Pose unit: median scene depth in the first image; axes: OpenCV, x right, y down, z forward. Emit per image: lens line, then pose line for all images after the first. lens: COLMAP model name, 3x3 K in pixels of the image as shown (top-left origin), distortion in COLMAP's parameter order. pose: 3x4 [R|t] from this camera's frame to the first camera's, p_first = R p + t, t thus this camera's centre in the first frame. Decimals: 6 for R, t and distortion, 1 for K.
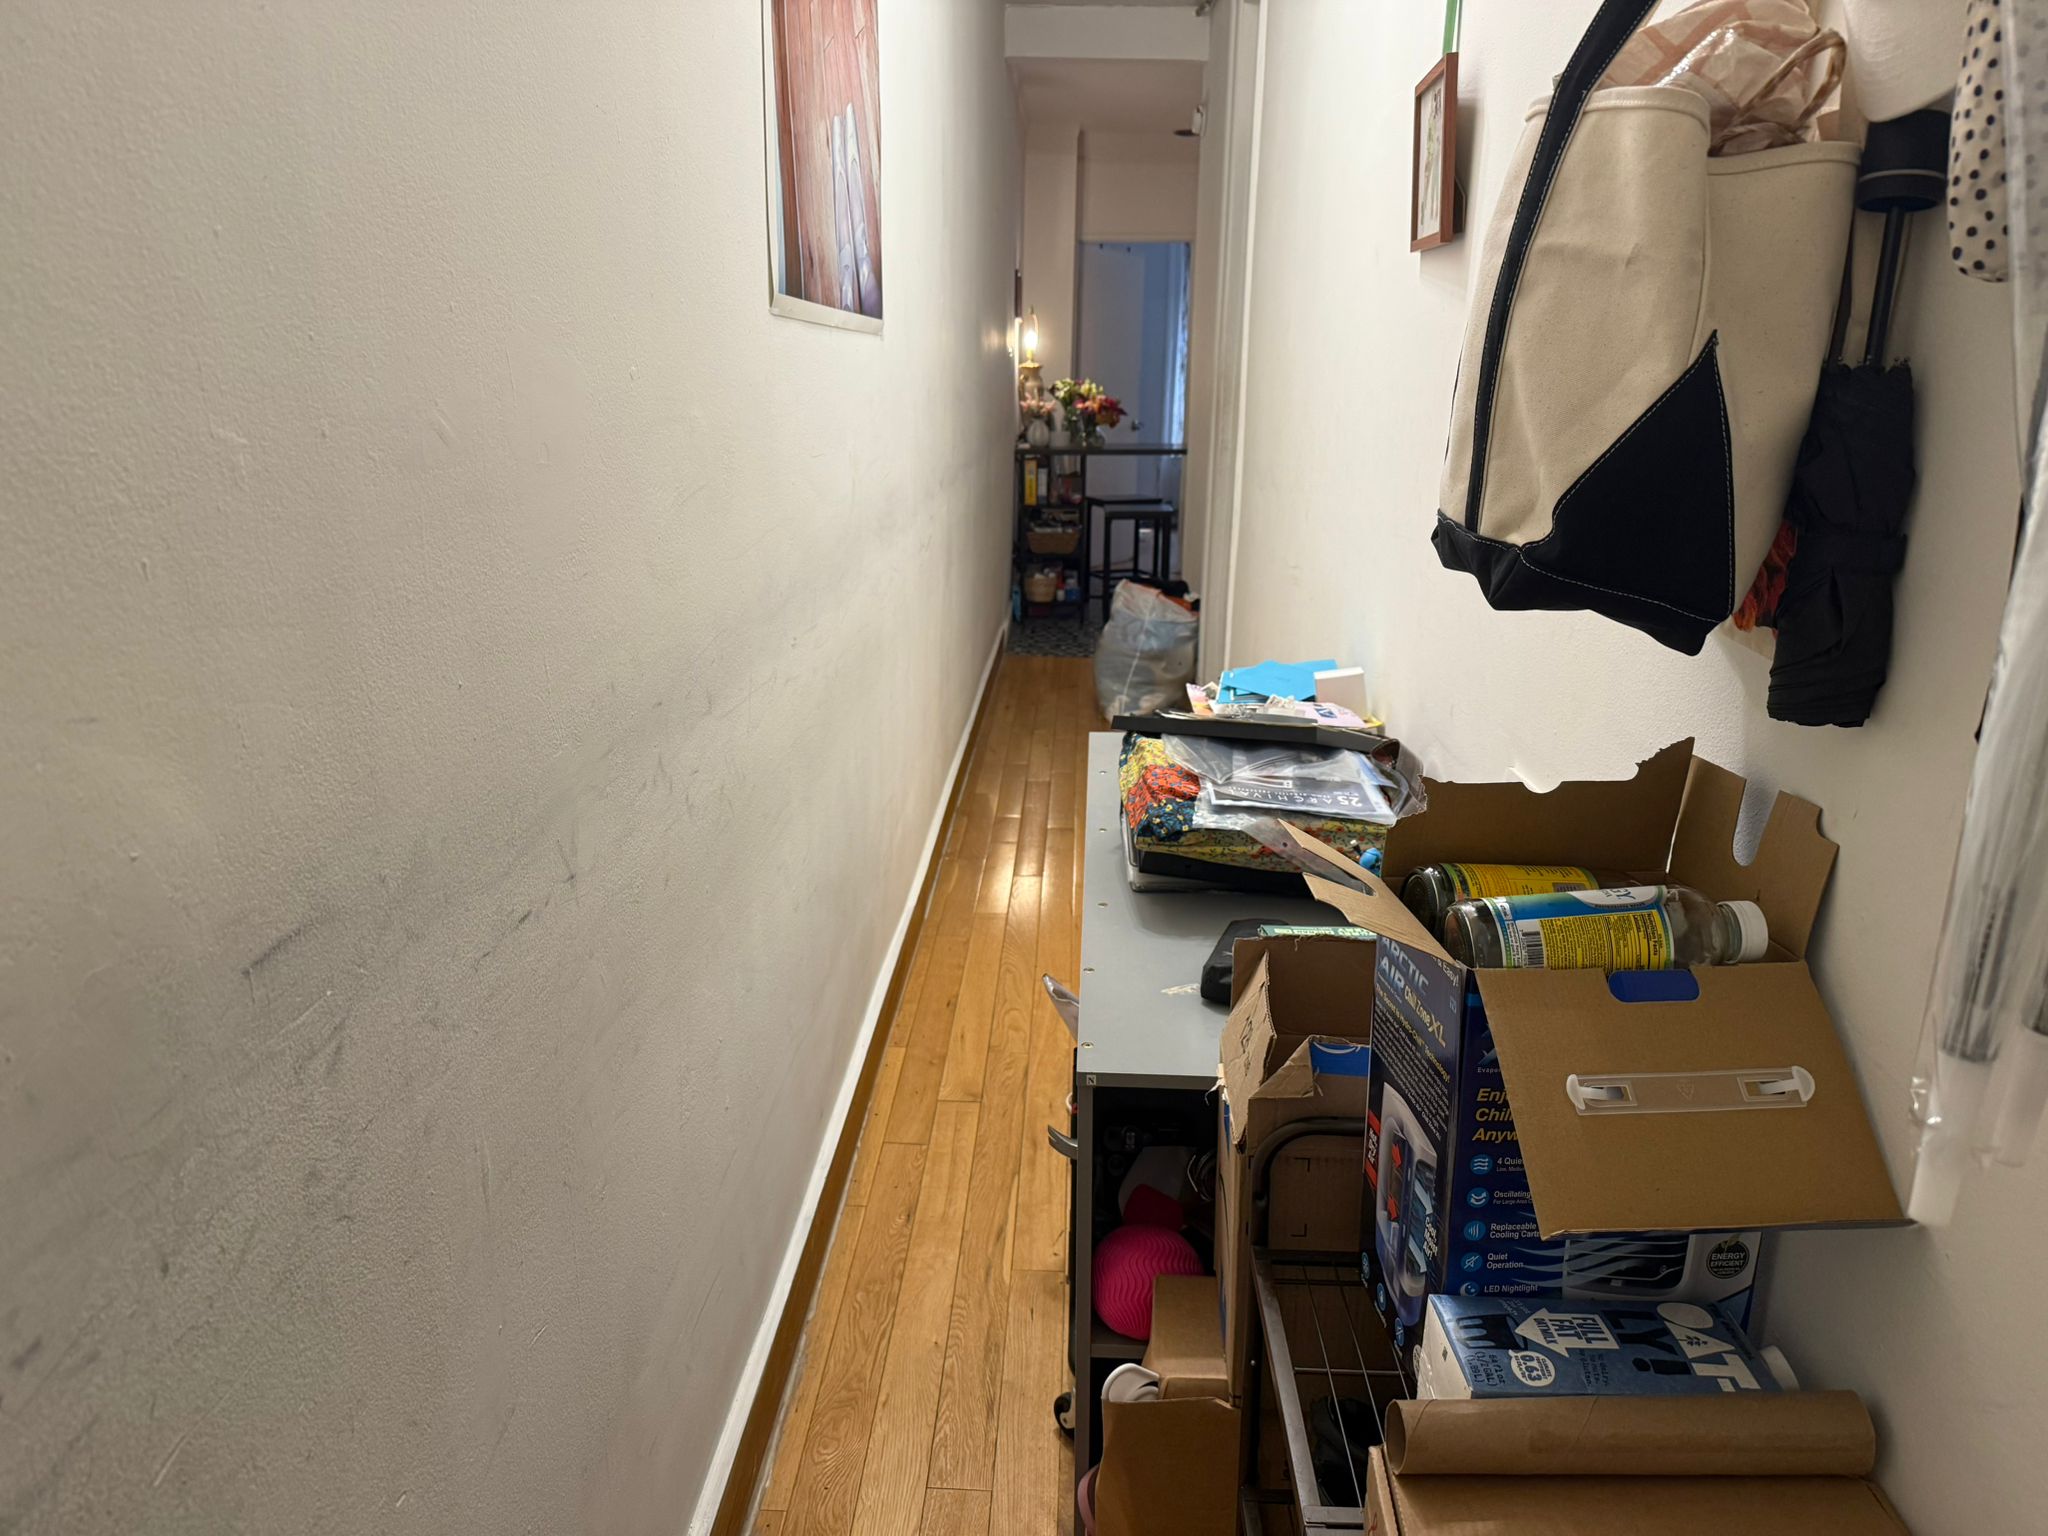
lens RADIAL K [[1408.1, 0, 1038.1], [0, 1408.1, 775.0], [0, 0, 1]] dist [0.123133, -0.199472]
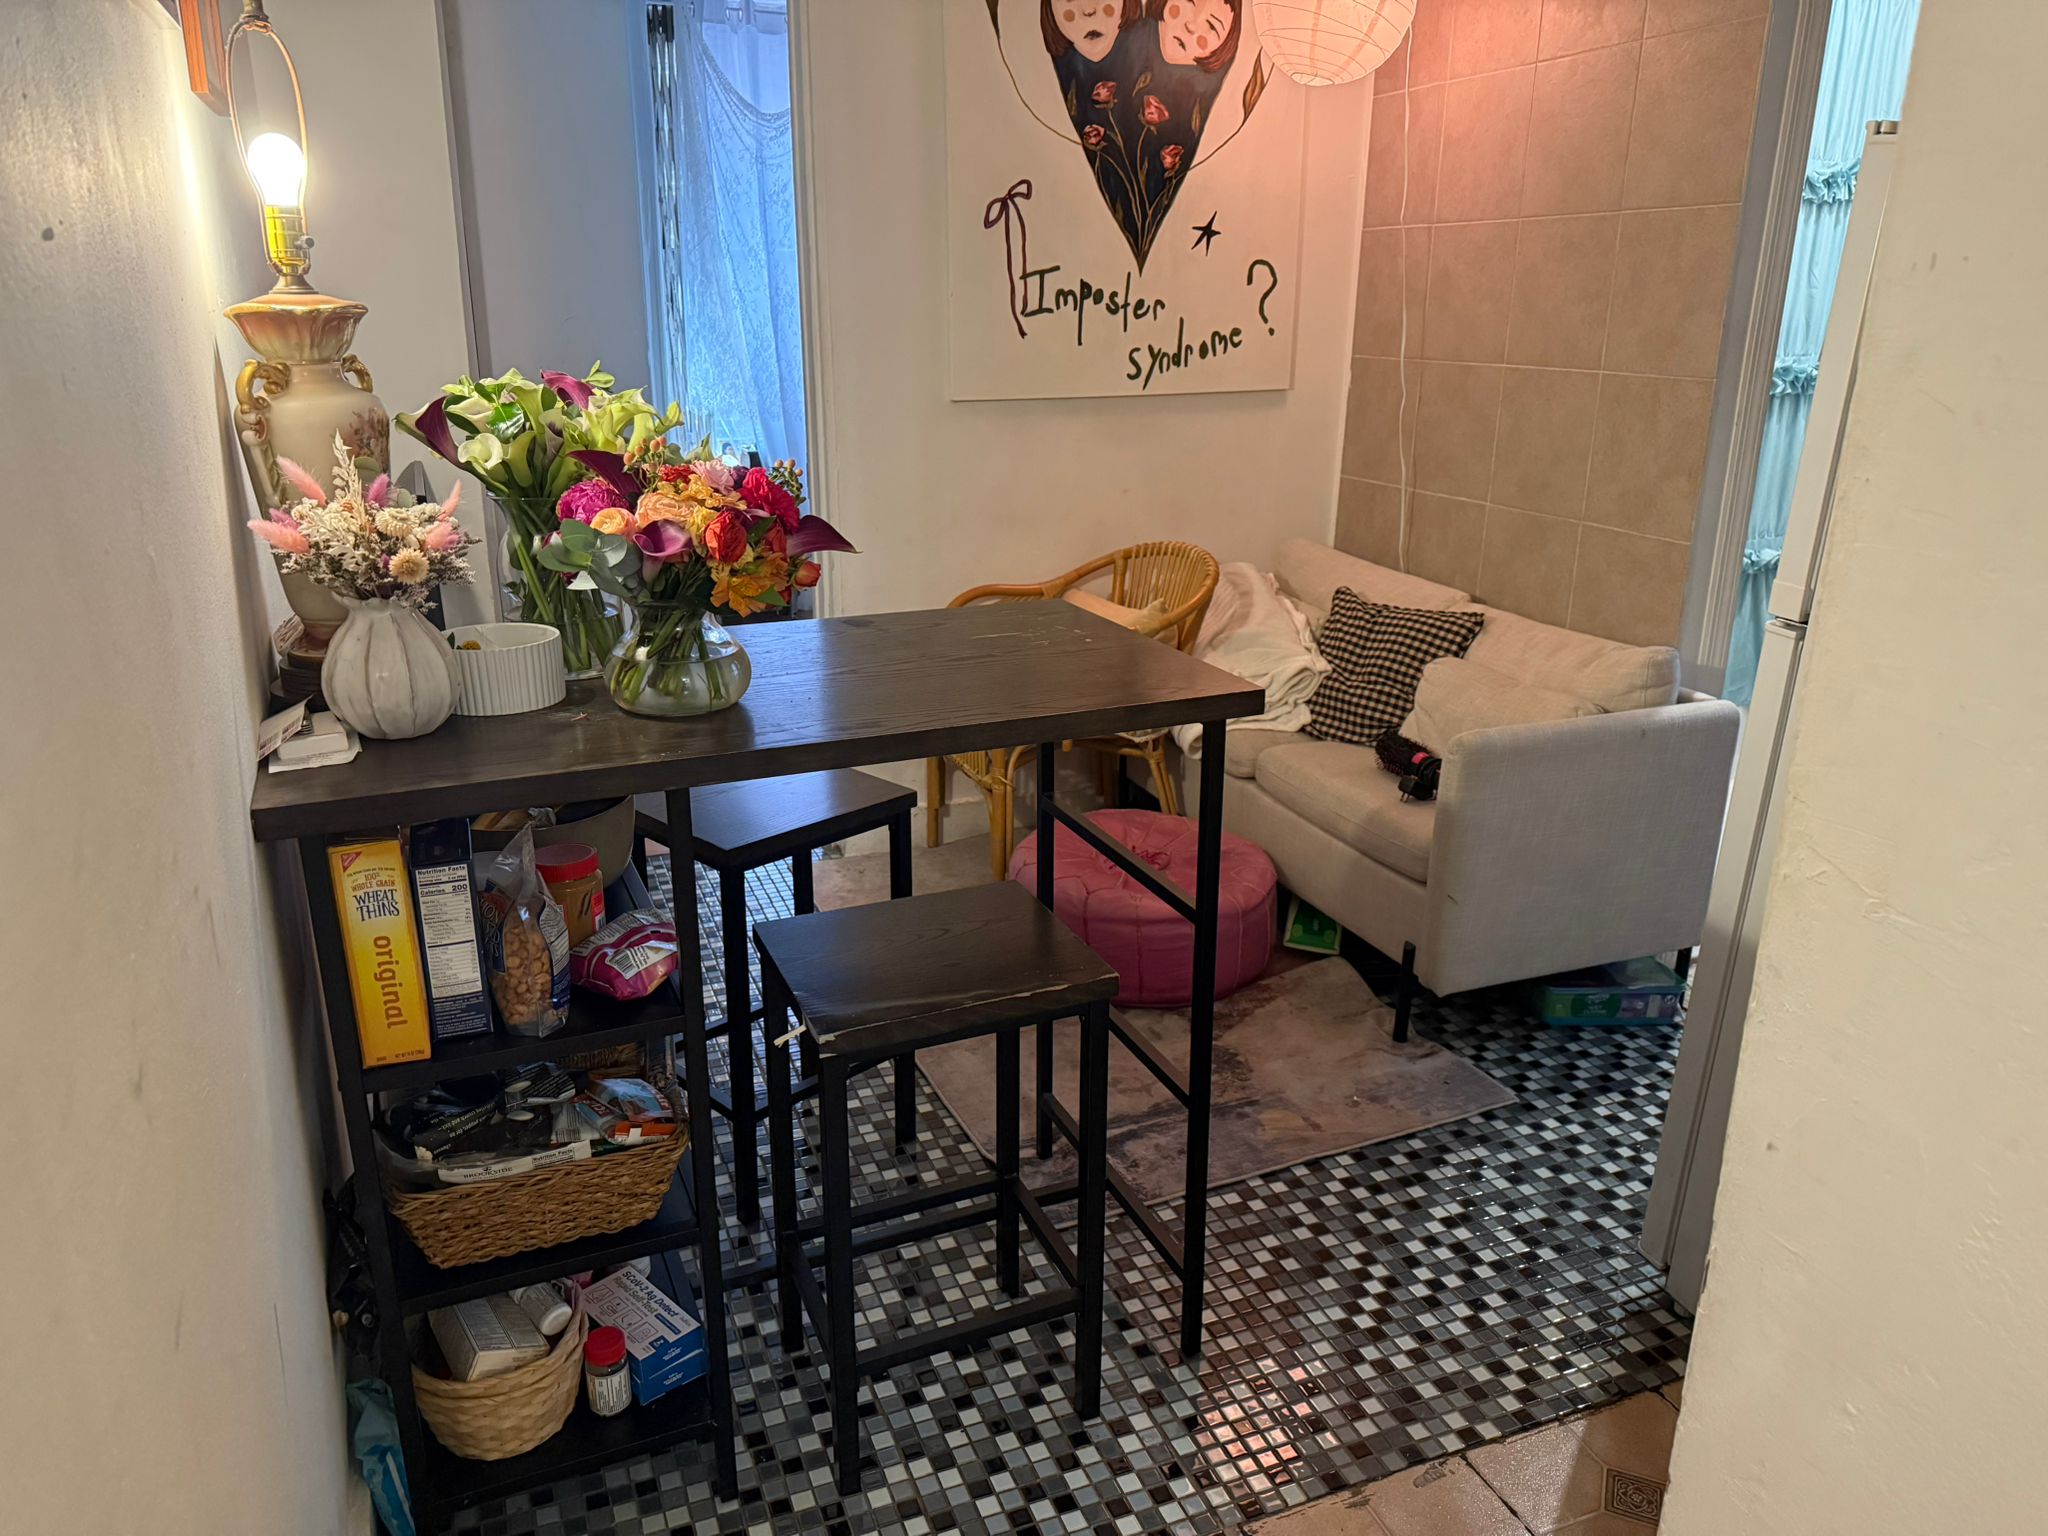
lens RADIAL K [[1466.1, 0, 1024.0], [0, 1466.1, 768.0], [0, 0, 1]] dist [-0.006365, -0.003338]
pose [[0.911654, -0.133549, 0.388653, -0.000170], [0.118777, 0.990989, 0.061911, -0.232116], [-0.393419, -0.010279, 0.919302, 0.796492]]
